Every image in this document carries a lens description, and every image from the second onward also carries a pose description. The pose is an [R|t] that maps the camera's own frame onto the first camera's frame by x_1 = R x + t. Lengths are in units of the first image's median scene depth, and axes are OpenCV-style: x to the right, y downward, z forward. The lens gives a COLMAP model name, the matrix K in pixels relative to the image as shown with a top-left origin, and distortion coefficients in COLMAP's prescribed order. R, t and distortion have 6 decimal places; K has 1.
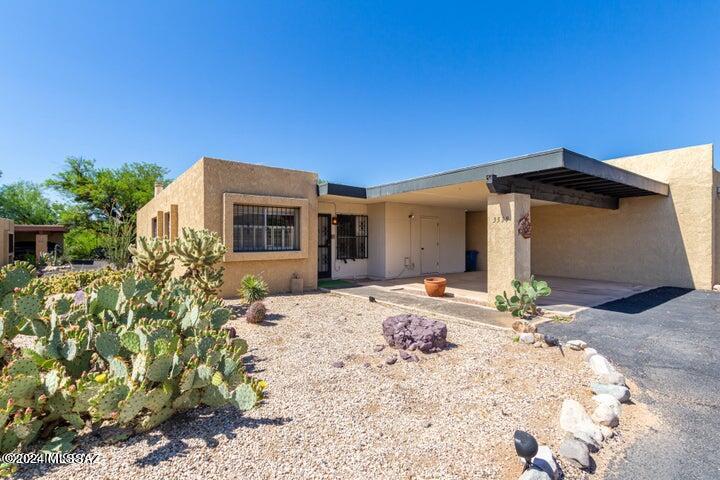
lens RADIAL K [[341.0, 0, 360.0], [0, 341.0, 240.0], [0, 0, 1]] dist [-0.000406, 0.000100]
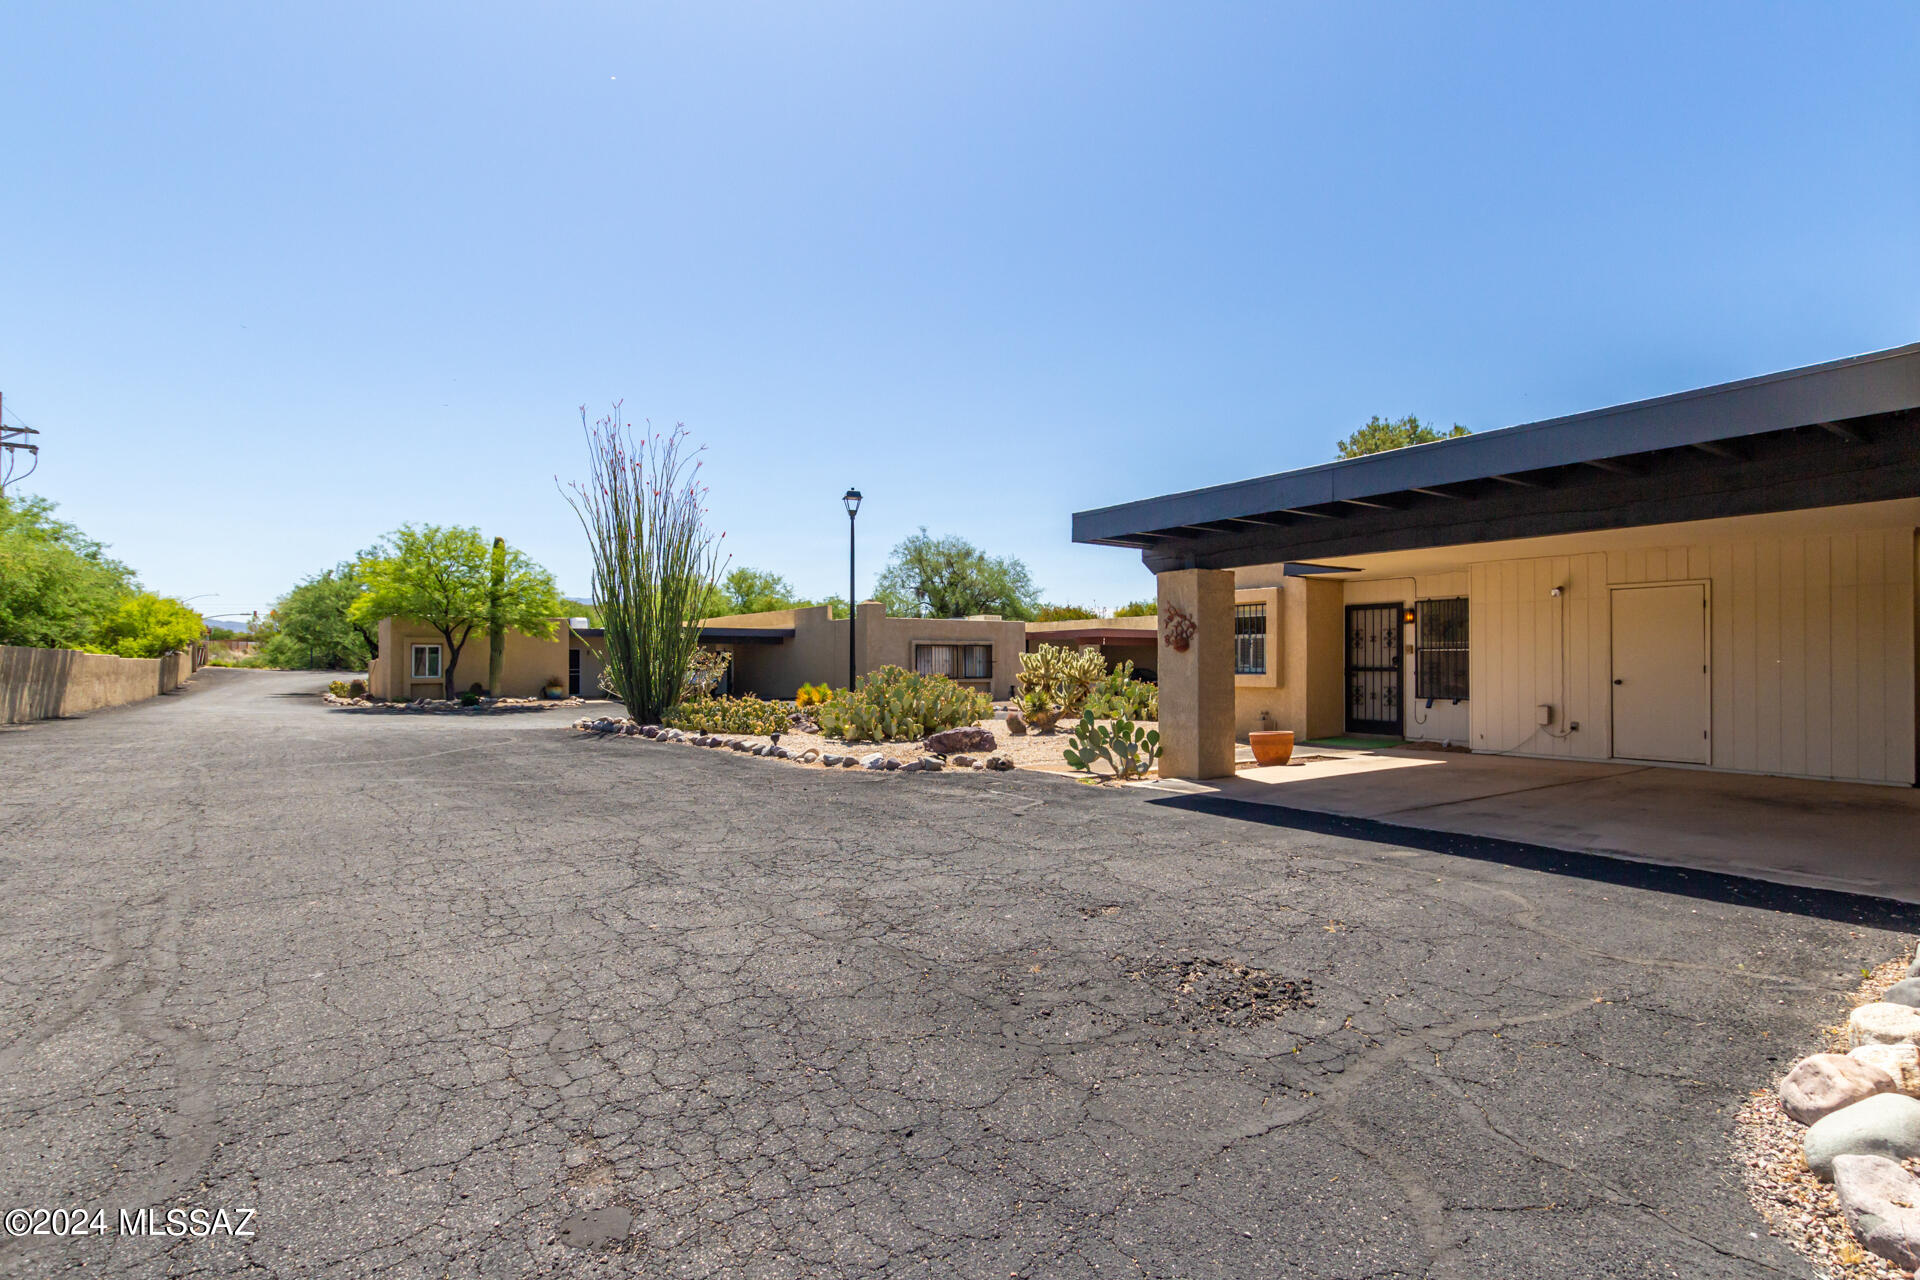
lens RADIAL K [[909.5, 0, 960.0], [0, 909.5, 640.0], [0, 0, 1]] dist [-0.000406, 0.000100]
pose [[-0.030514, -0.021679, -0.999299, 1.444083], [-0.004138, 0.999759, -0.021563, 0.008143], [0.999526, 0.003477, -0.030597, 0.510137]]
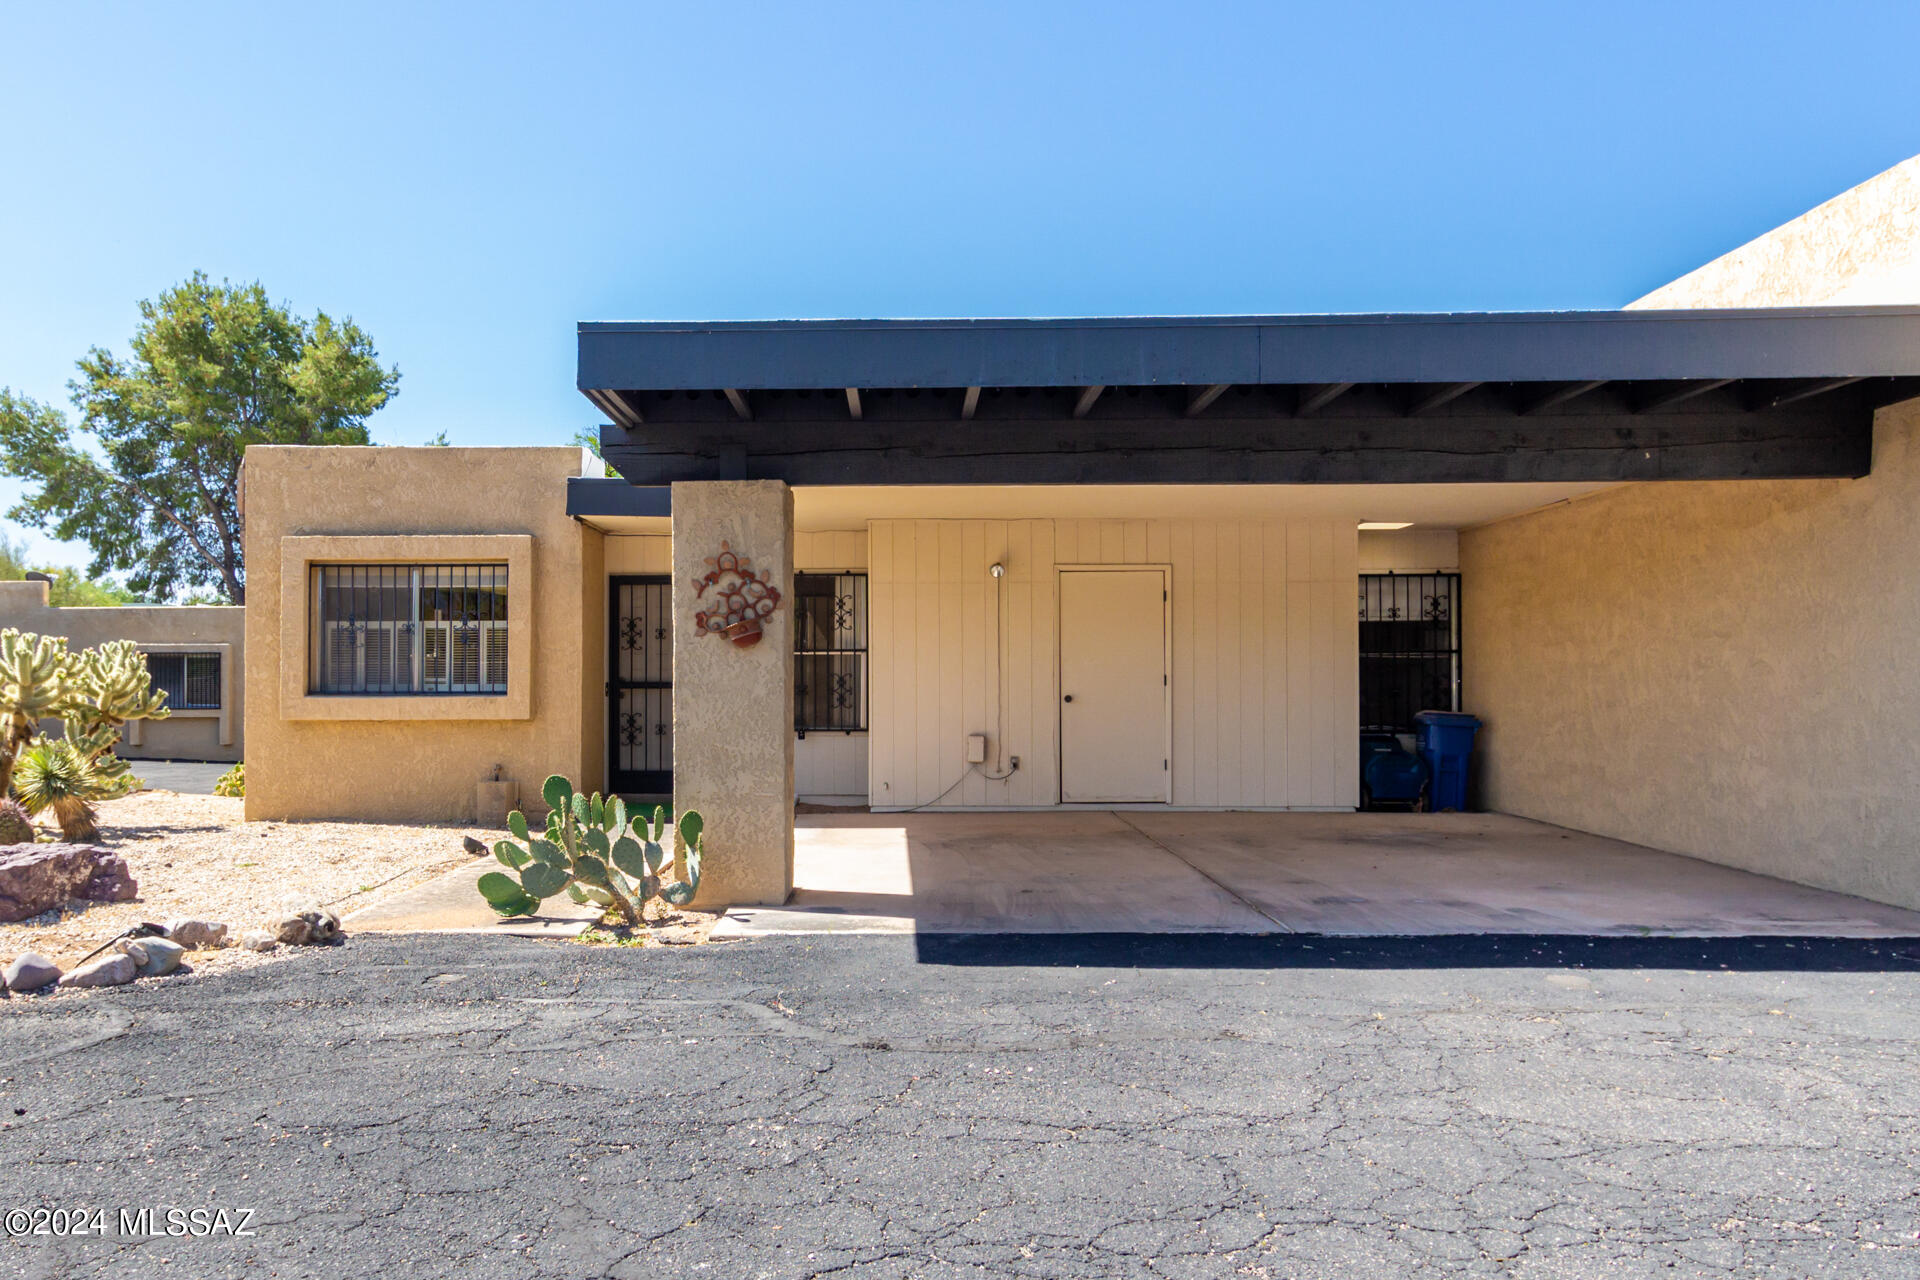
lens RADIAL K [[1460.8, 0, 852.0], [0, 1460.8, 647.5], [0, 0, 1]] dist [0.003978, -0.000377]
pose [[0.777034, -0.013162, -0.629321, 0.949214], [-0.001549, 0.999738, -0.022821, 0.017277], [0.629456, 0.018708, 0.776811, 0.129117]]
